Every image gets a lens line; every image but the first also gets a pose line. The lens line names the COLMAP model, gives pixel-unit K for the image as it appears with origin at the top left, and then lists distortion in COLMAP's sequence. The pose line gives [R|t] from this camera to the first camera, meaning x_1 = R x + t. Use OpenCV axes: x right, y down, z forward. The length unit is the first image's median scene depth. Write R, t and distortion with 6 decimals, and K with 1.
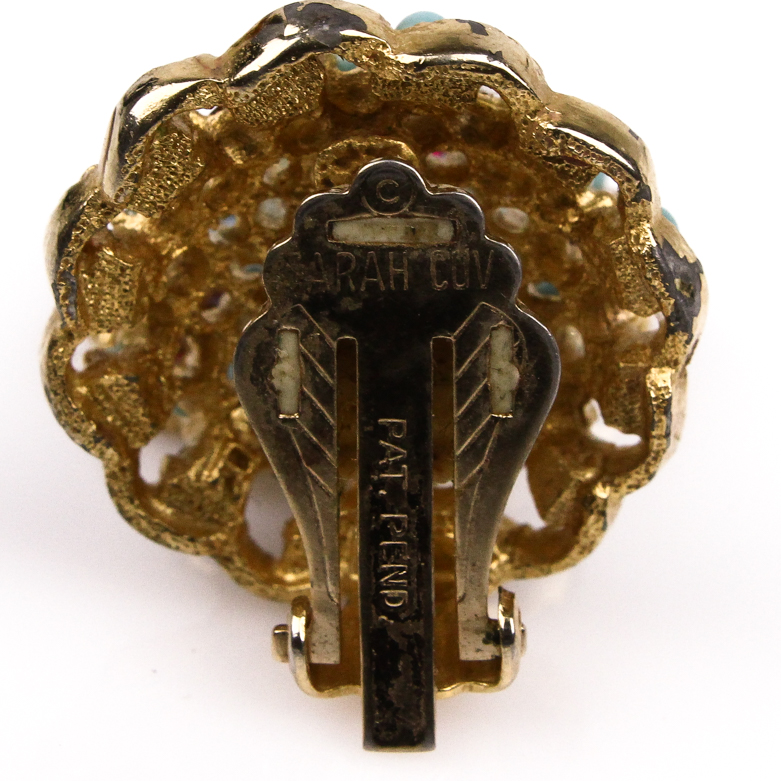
lens RADIAL K [[3852.5, 0, 388.0], [0, 3852.5, 390.1], [0, 0, 1]] dist [-0.143683, 0.000000]
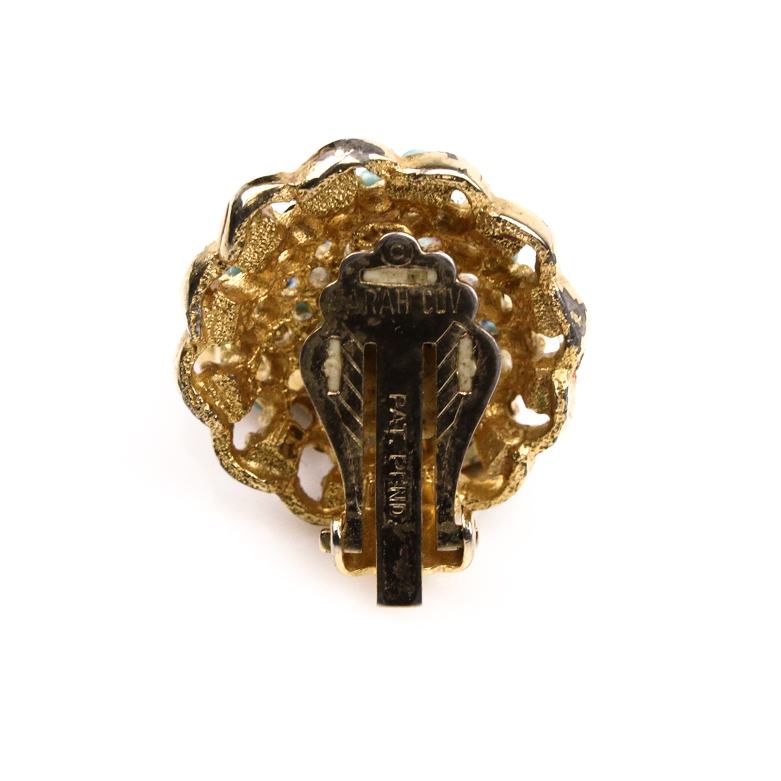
lens RADIAL K [[3852.5, 0, 392.1], [0, 3852.5, 390.8], [0, 0, 1]] dist [-0.143683, 0.000000]
pose [[0.997339, 0.011709, 0.071954, -0.116864], [0.001260, 0.984101, -0.177604, 0.291290], [-0.072889, 0.177222, 0.981468, -0.585283]]
